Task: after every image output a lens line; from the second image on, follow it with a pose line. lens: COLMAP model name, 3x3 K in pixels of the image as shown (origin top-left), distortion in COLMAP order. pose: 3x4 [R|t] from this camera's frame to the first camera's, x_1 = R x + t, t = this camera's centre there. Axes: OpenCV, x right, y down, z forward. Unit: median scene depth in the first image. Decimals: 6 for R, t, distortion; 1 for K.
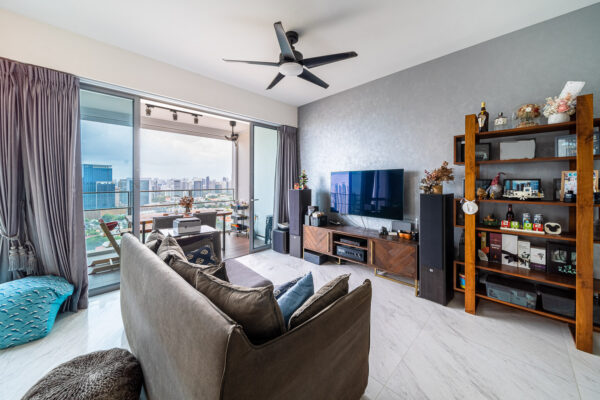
lens RADIAL K [[219.0, 0, 299.2], [0, 219.0, 183.7], [0, 0, 1]] dist [-0.001831, -0.000154]
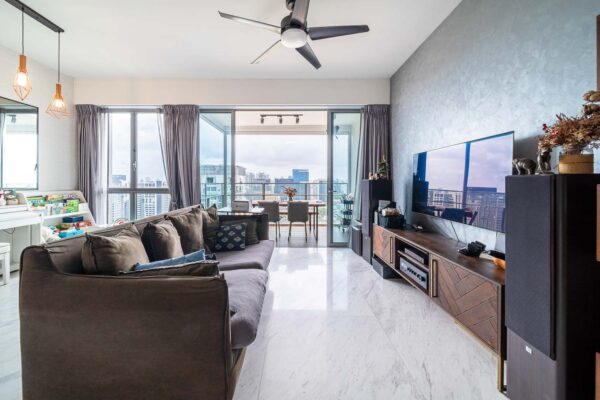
lens RADIAL K [[219.0, 0, 299.2], [0, 219.0, 183.7], [0, 0, 1]] dist [-0.001831, -0.000154]
pose [[0.706745, 0.003609, -0.707460, 0.374313], [-0.006601, 0.999977, -0.001493, 0.043828], [0.707438, 0.005725, 0.706752, 0.233965]]
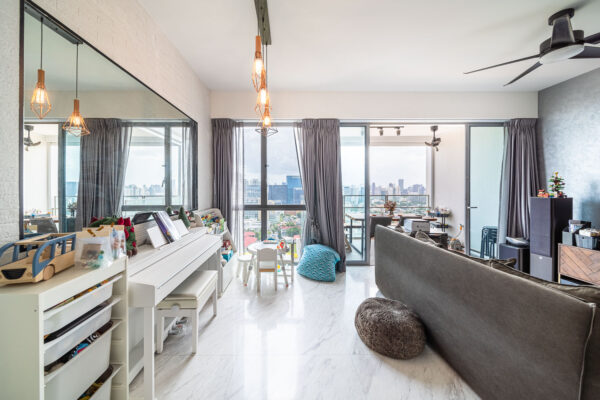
lens RADIAL K [[215.4, 0, 280.8], [0, 215.4, 188.2], [0, 0, 1]] dist [-0.010179, 0.000025]
pose [[0.701724, -0.001265, -0.712448, -0.129932], [-0.004468, 0.999971, -0.006176, 0.002730], [0.712435, 0.007517, 0.701698, -0.203039]]
